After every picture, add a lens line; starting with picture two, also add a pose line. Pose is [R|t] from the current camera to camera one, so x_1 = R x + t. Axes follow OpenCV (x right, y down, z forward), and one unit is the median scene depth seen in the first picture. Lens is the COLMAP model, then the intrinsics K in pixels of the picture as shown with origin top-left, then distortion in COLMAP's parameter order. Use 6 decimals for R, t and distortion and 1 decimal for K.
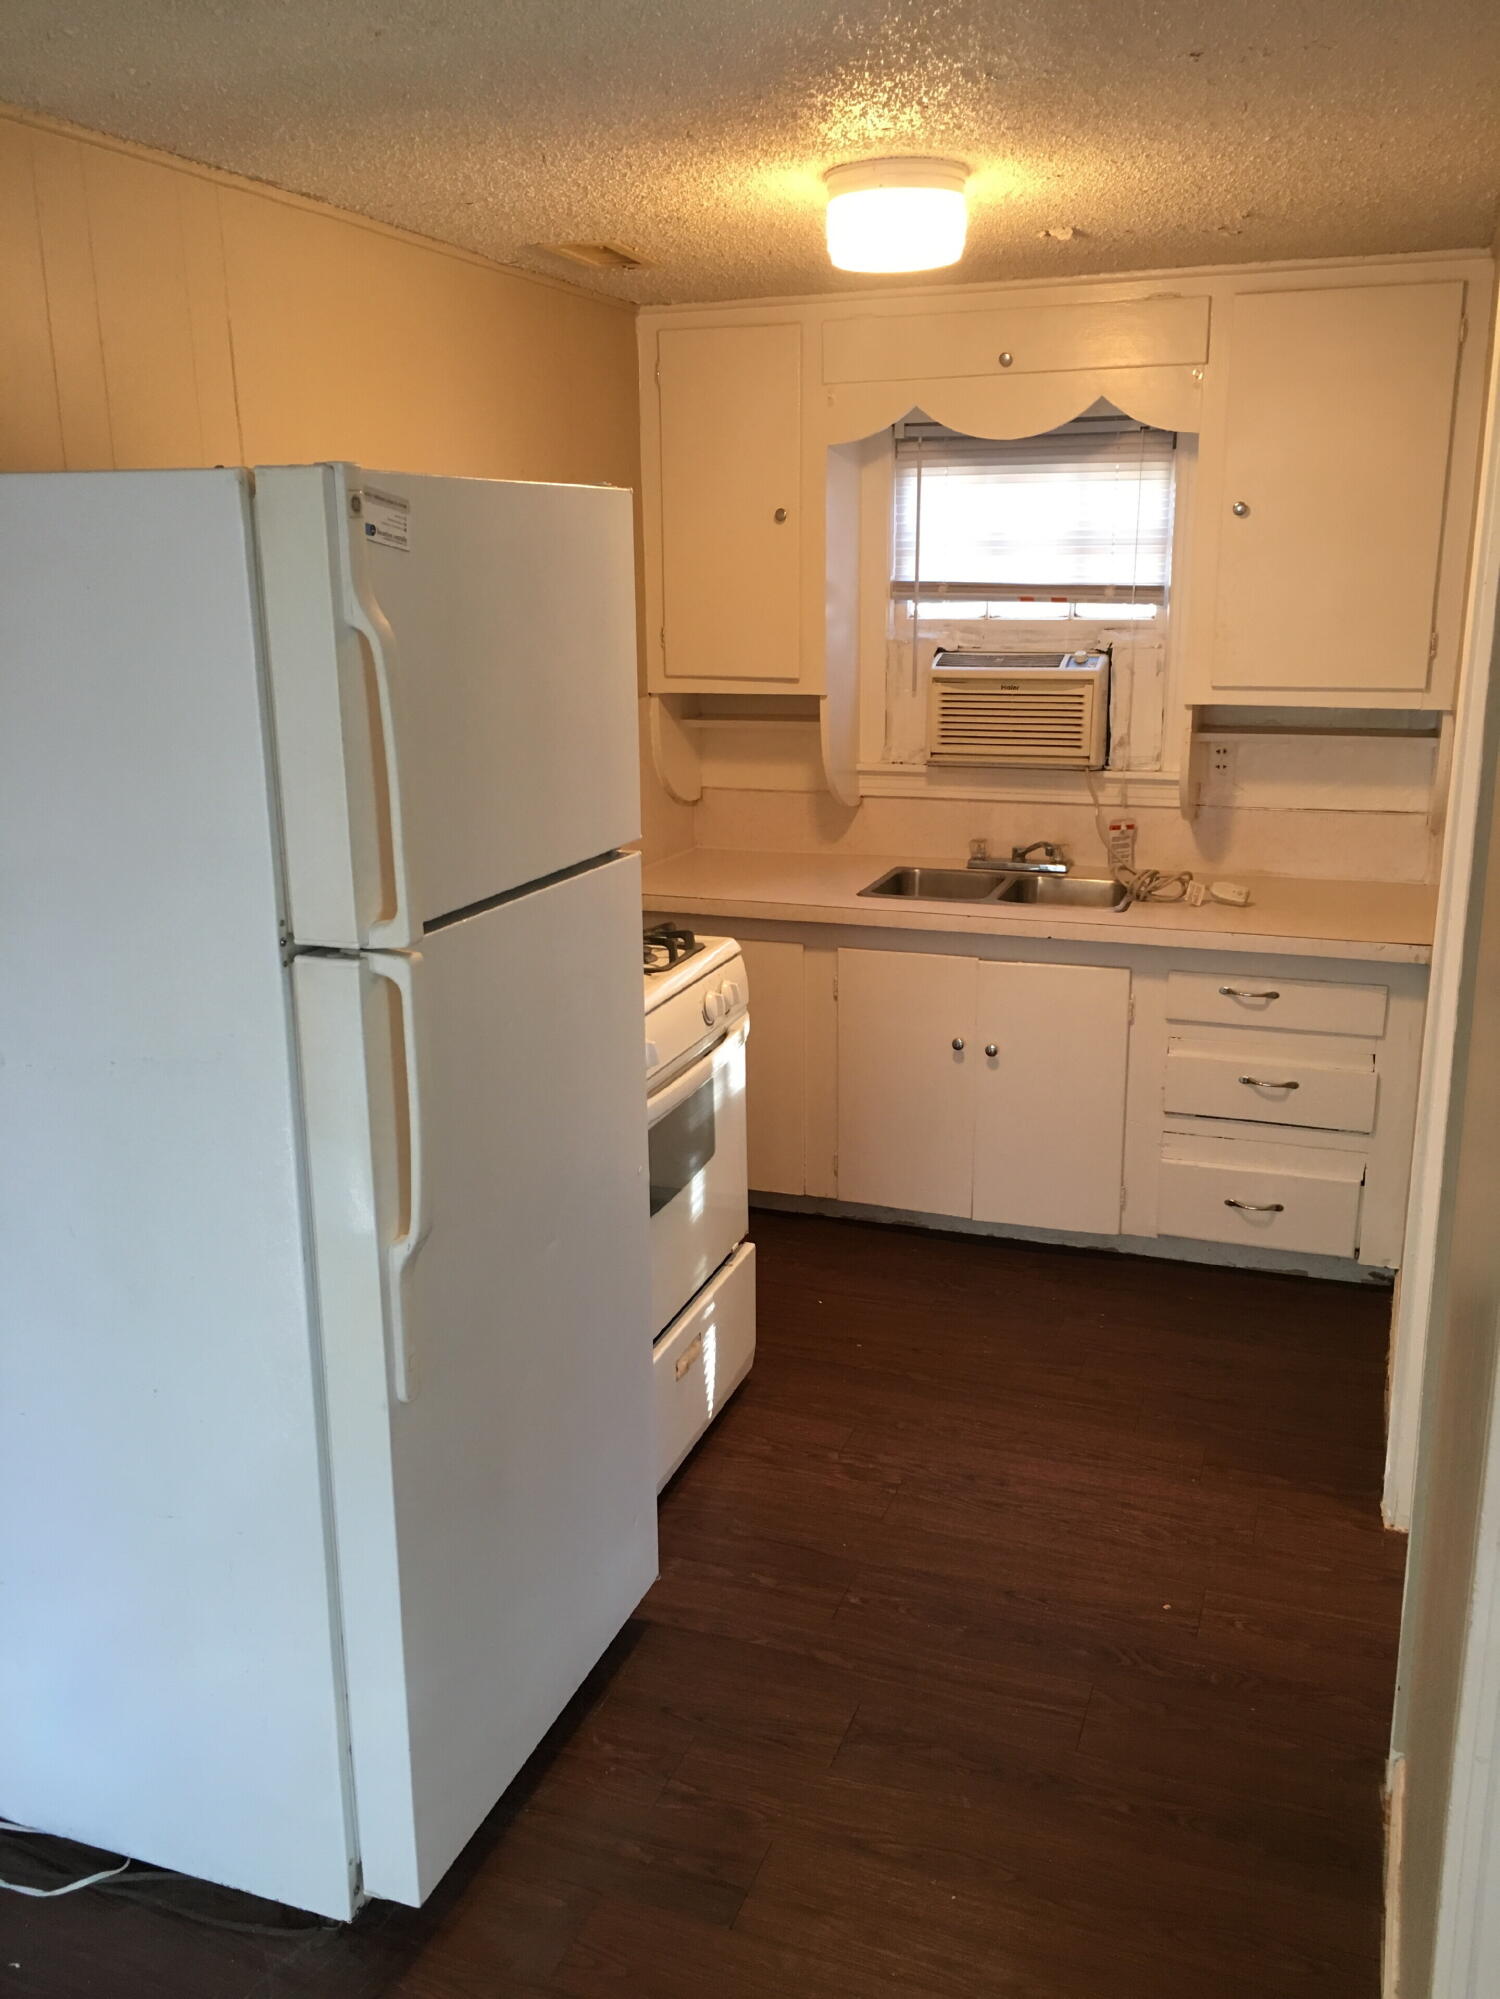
lens RADIAL K [[1657.6, 0, 759.7], [0, 1657.6, 1007.9], [0, 0, 1]] dist [0.037757, -0.018654]
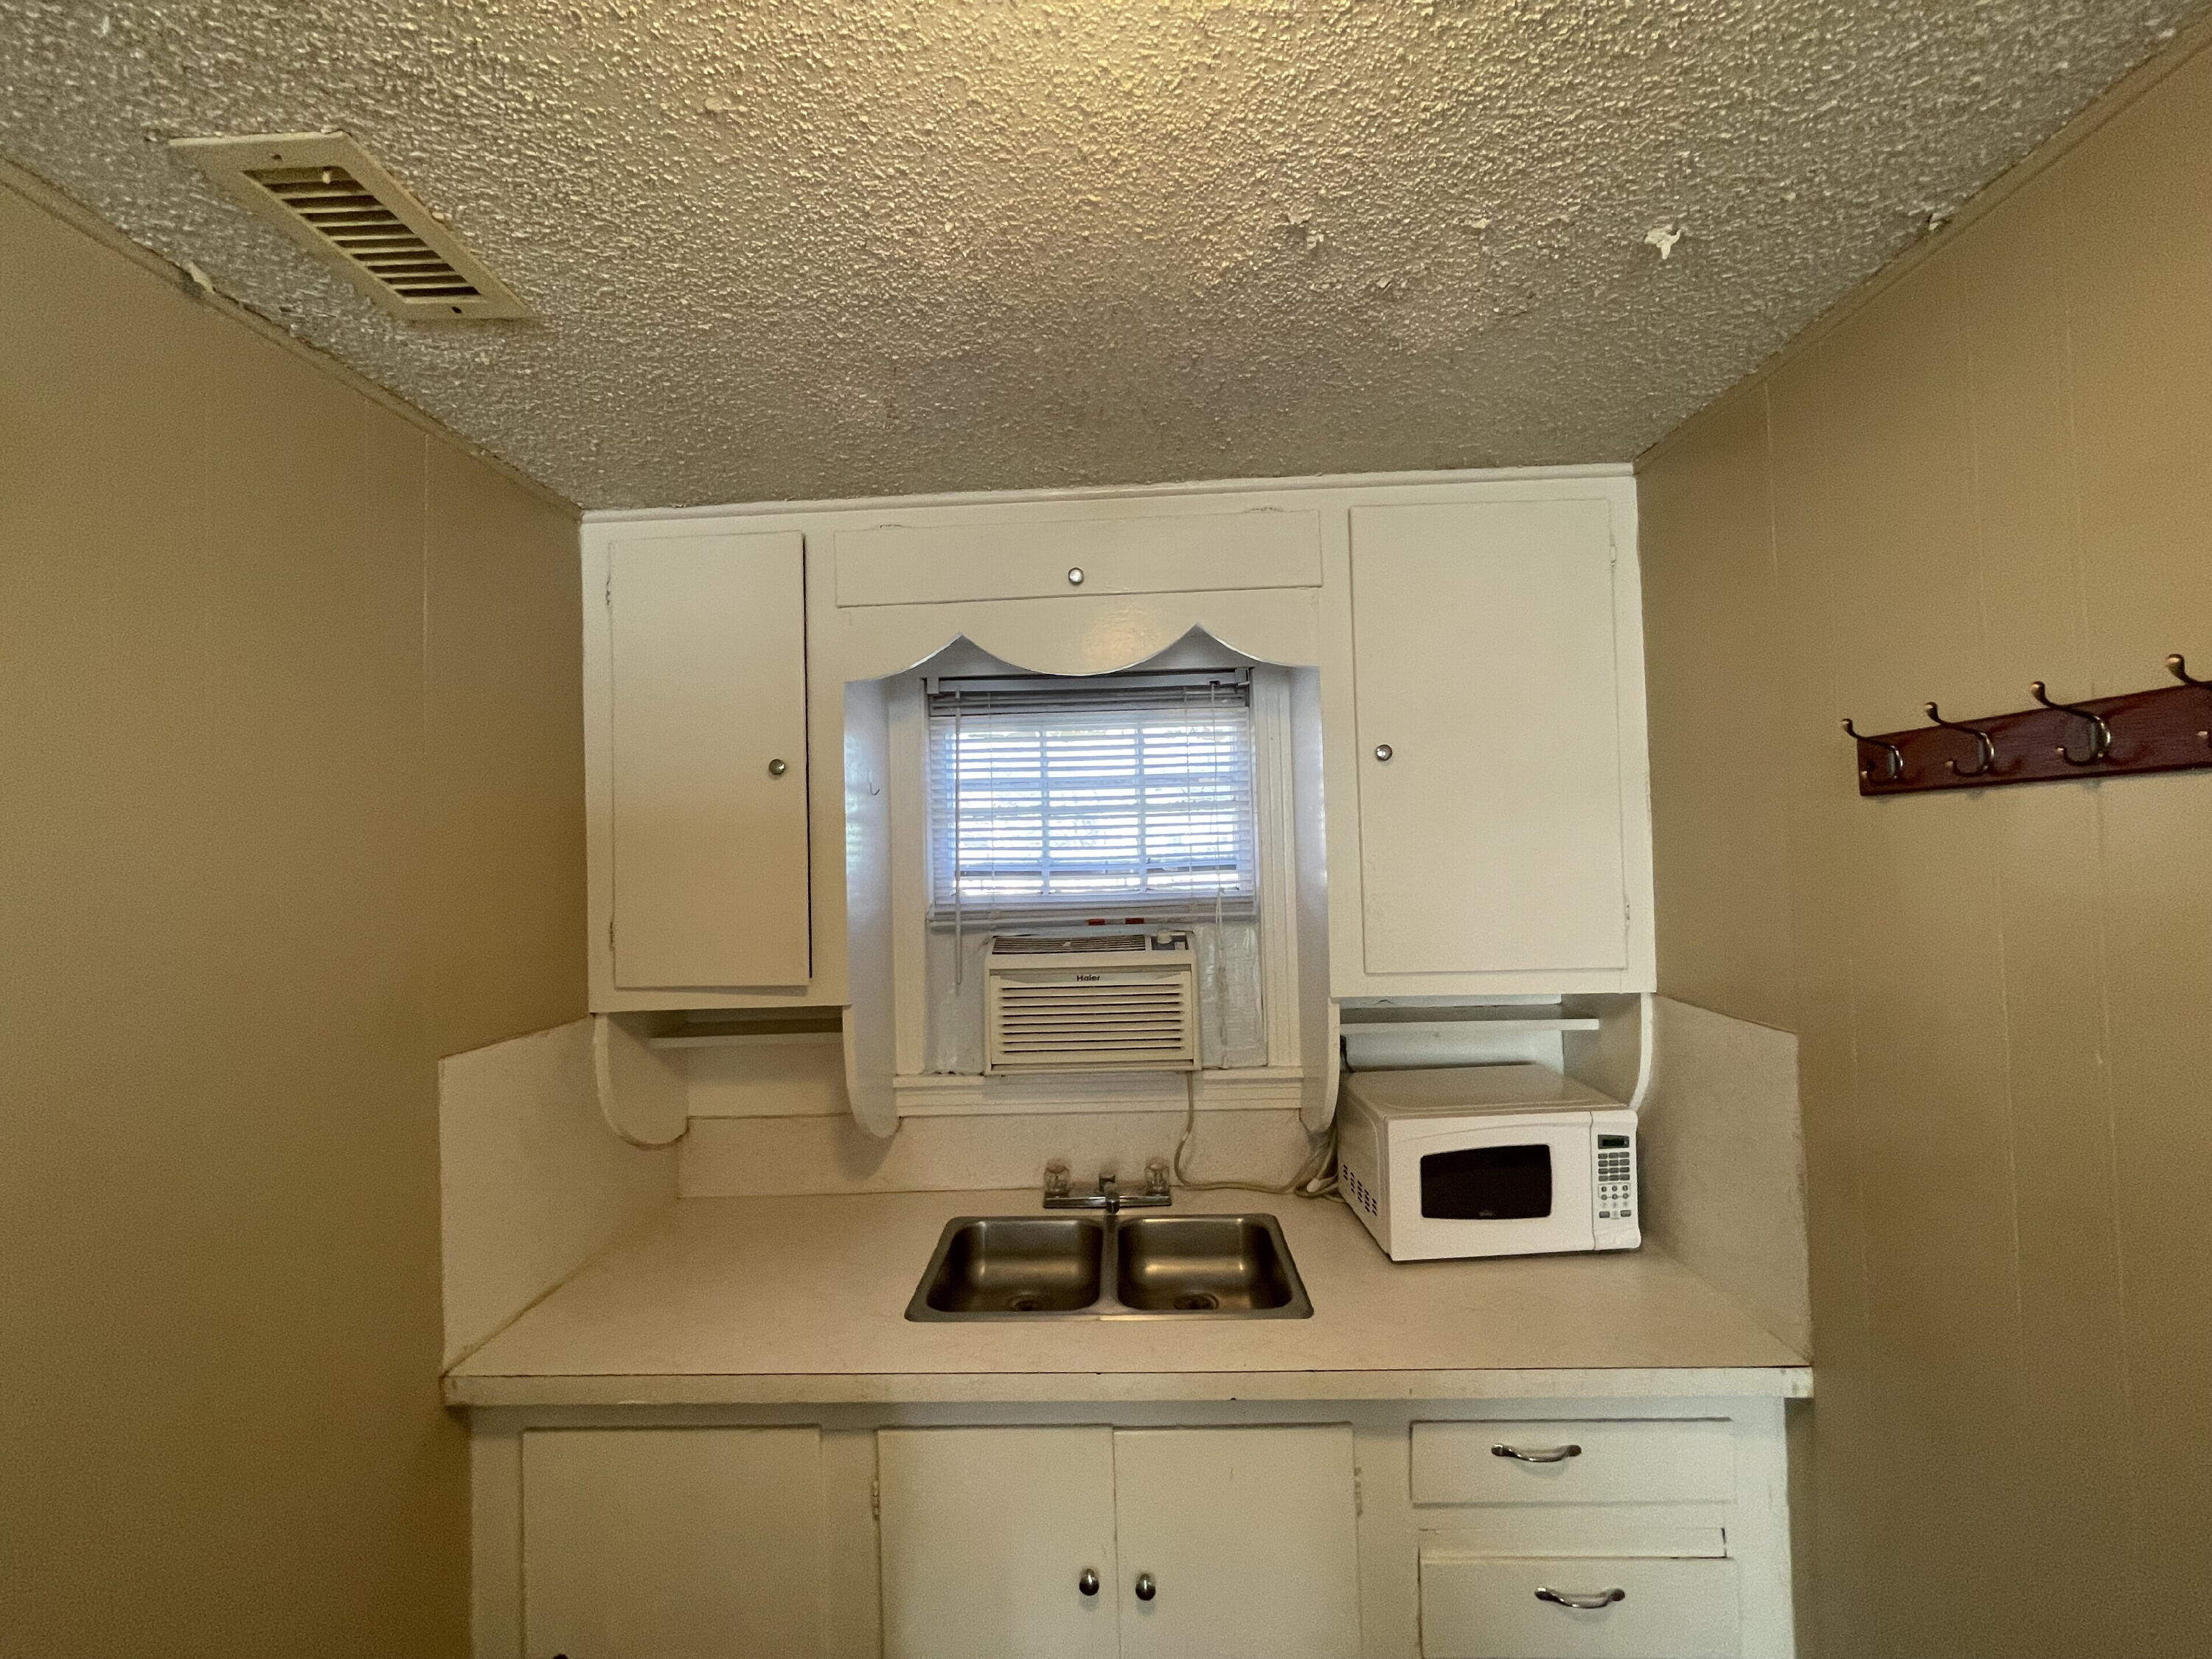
lens RADIAL K [[913.1, 0, 1106.8], [0, 913.1, 831.5], [0, 0, 1]] dist [-0.004914, 0.001187]
pose [[0.952109, -0.010354, 0.305584, 0.027186], [0.098396, 0.956637, -0.274159, -0.148307], [-0.289494, 0.291098, 0.911842, 0.613365]]
